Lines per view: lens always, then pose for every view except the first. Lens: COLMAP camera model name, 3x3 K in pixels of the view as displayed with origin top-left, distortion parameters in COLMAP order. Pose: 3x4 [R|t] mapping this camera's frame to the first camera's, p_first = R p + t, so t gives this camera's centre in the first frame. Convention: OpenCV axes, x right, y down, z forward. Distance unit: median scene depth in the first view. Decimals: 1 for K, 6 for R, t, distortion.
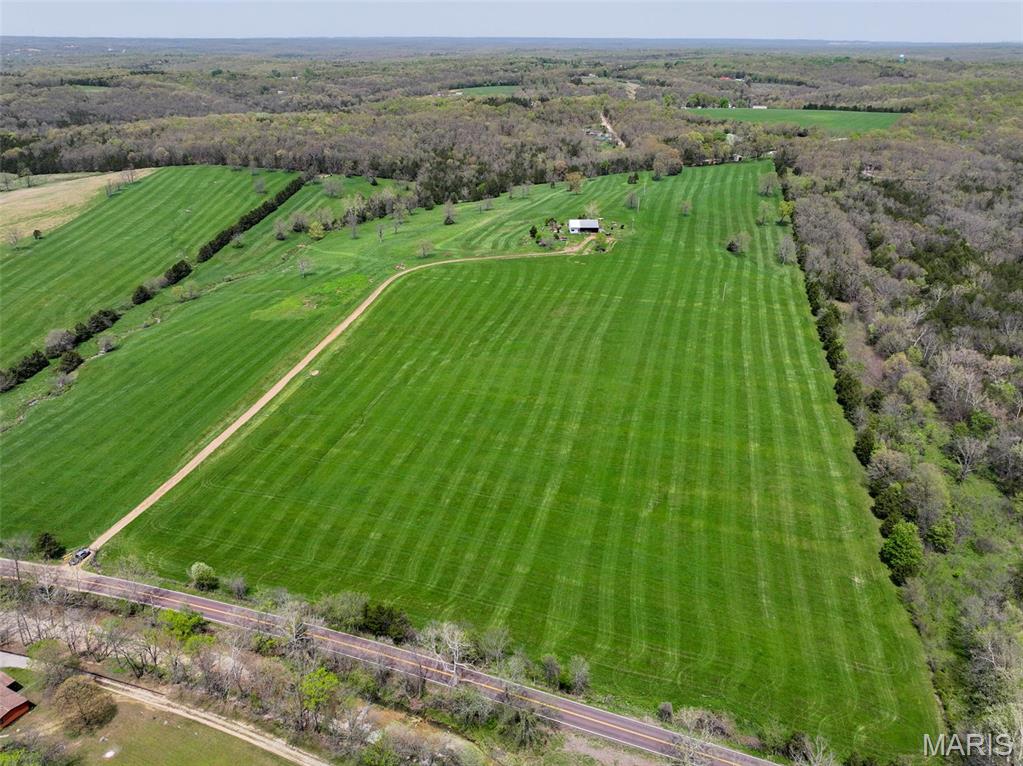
lens RADIAL K [[814.5, 0, 508.9], [0, 814.5, 383.7], [0, 0, 1]] dist [-0.002184, 0.020295]
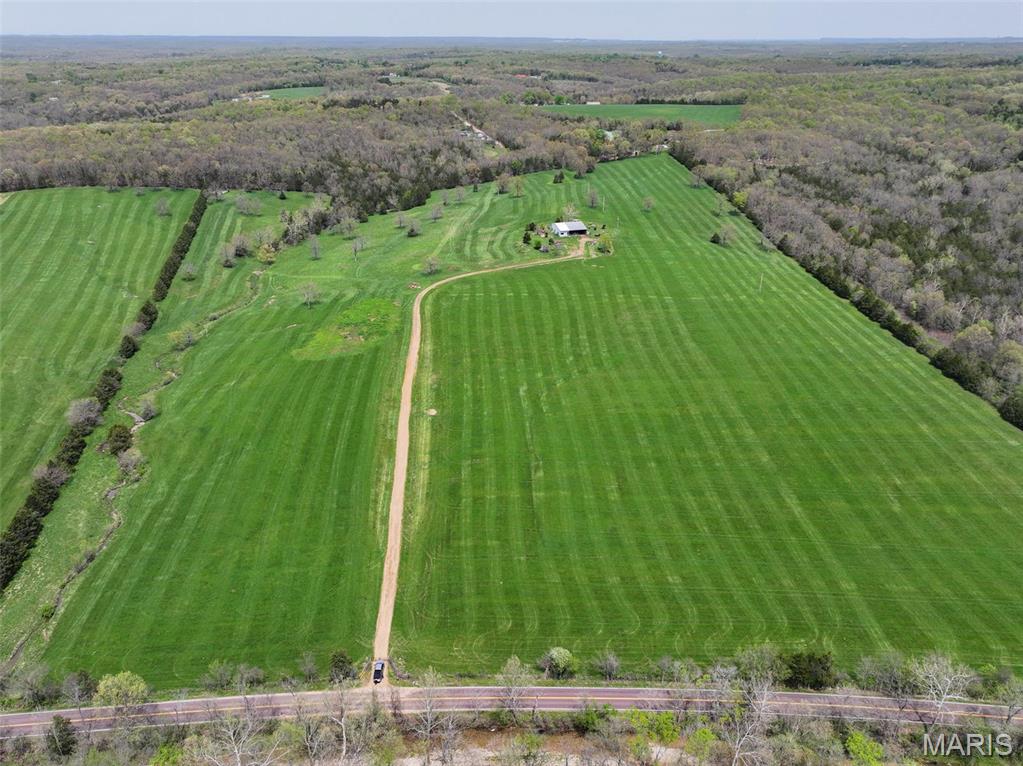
lens RADIAL K [[814.5, 0, 508.9], [0, 814.5, 383.7], [0, 0, 1]] dist [-0.002184, 0.020295]
pose [[0.954135, -0.120032, 0.274262, -0.232858], [0.119569, 0.992654, 0.018467, -0.029669], [-0.274464, 0.015174, 0.961478, 0.066247]]
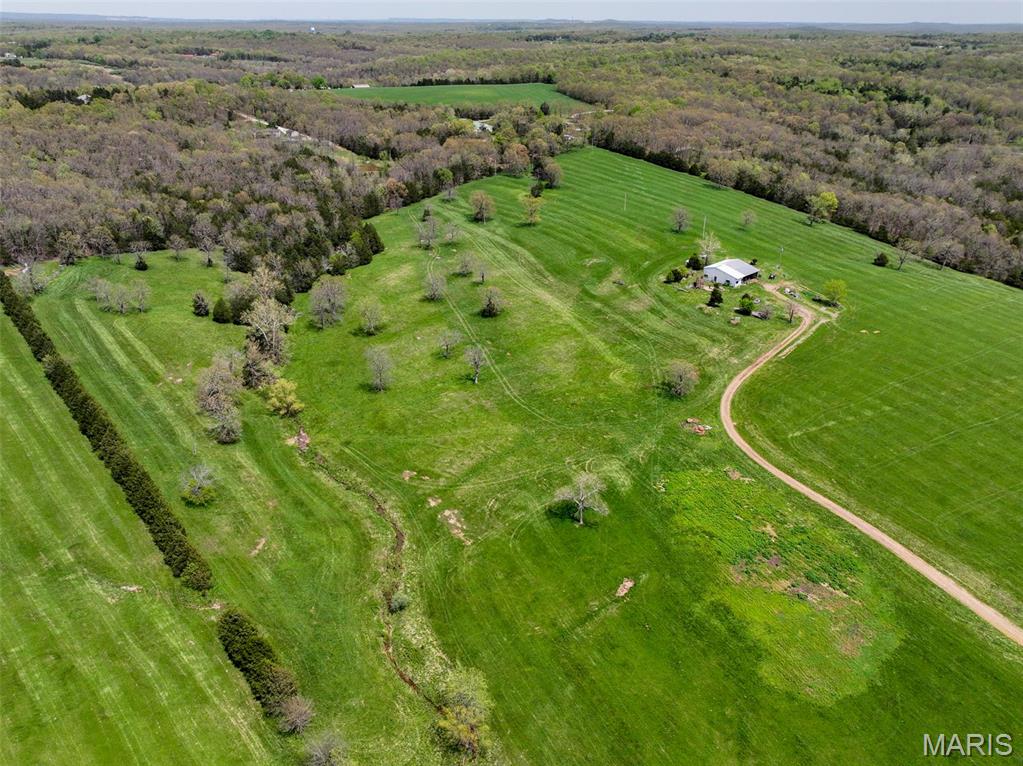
lens RADIAL K [[814.5, 0, 508.9], [0, 814.5, 383.7], [0, 0, 1]] dist [-0.002184, 0.020295]
pose [[0.706491, -0.289704, 0.645710, -0.417718], [0.273824, 0.953215, 0.128070, -0.207958], [-0.652603, 0.086331, 0.752766, 0.542897]]
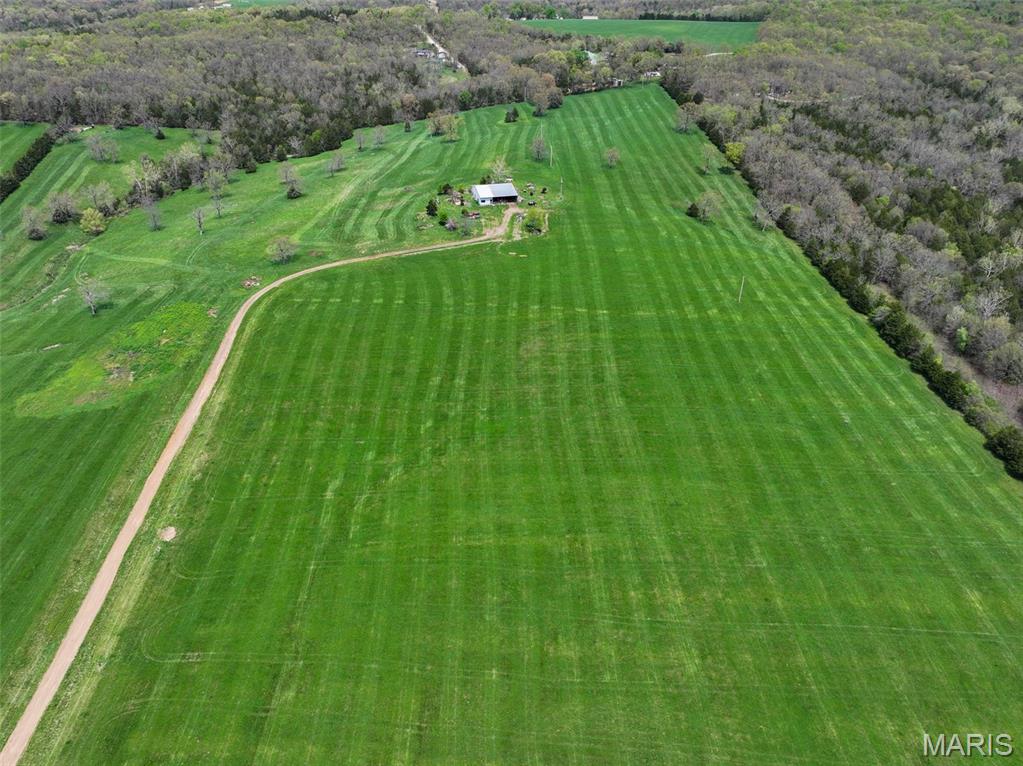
lens RADIAL K [[814.5, 0, 508.9], [0, 814.5, 383.7], [0, 0, 1]] dist [-0.002184, 0.020295]
pose [[0.963082, -0.123560, 0.239179, -0.078830], [0.100314, 0.989177, 0.107082, -0.087923], [-0.249822, -0.079135, 0.965053, 0.241296]]
